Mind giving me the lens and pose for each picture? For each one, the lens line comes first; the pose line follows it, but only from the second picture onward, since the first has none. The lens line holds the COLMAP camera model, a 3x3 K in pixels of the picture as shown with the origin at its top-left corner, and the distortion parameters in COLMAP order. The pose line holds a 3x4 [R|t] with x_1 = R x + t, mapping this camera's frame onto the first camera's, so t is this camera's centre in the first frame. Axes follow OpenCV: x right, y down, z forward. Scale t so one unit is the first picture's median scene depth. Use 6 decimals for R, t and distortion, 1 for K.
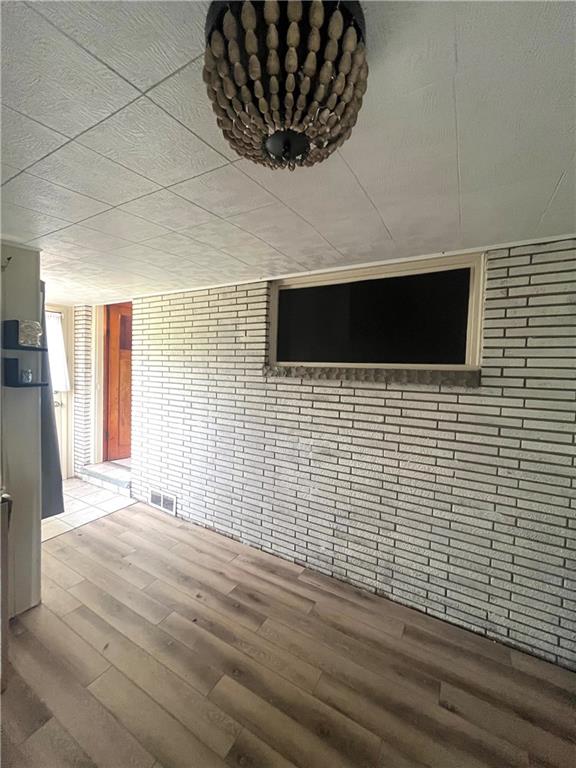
lens RADIAL K [[311.0, 0, 288.0], [0, 311.0, 384.0], [0, 0, 1]] dist [-0.002082, 0.000319]
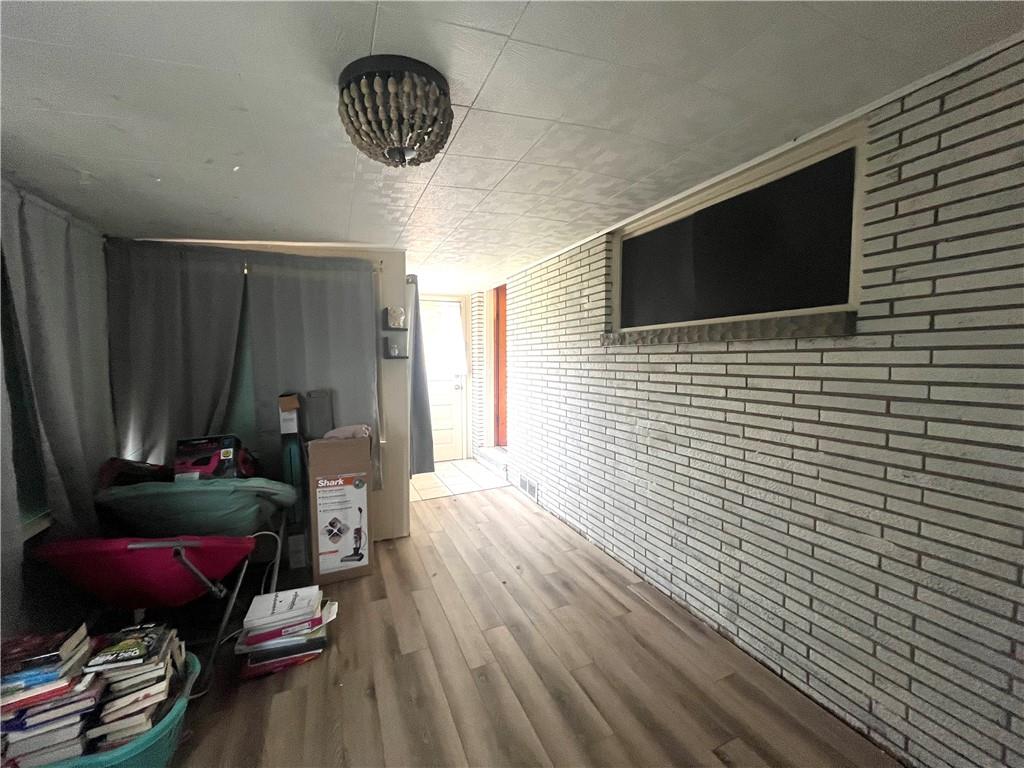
lens RADIAL K [[414.7, 0, 511.1], [0, 414.7, 386.3], [0, 0, 1]] dist [-0.002082, 0.000319]
pose [[0.800711, 0.005489, -0.599026, 0.489032], [-0.000026, 0.999958, 0.009128, 0.089647], [0.599051, -0.007293, 0.800678, -0.074069]]
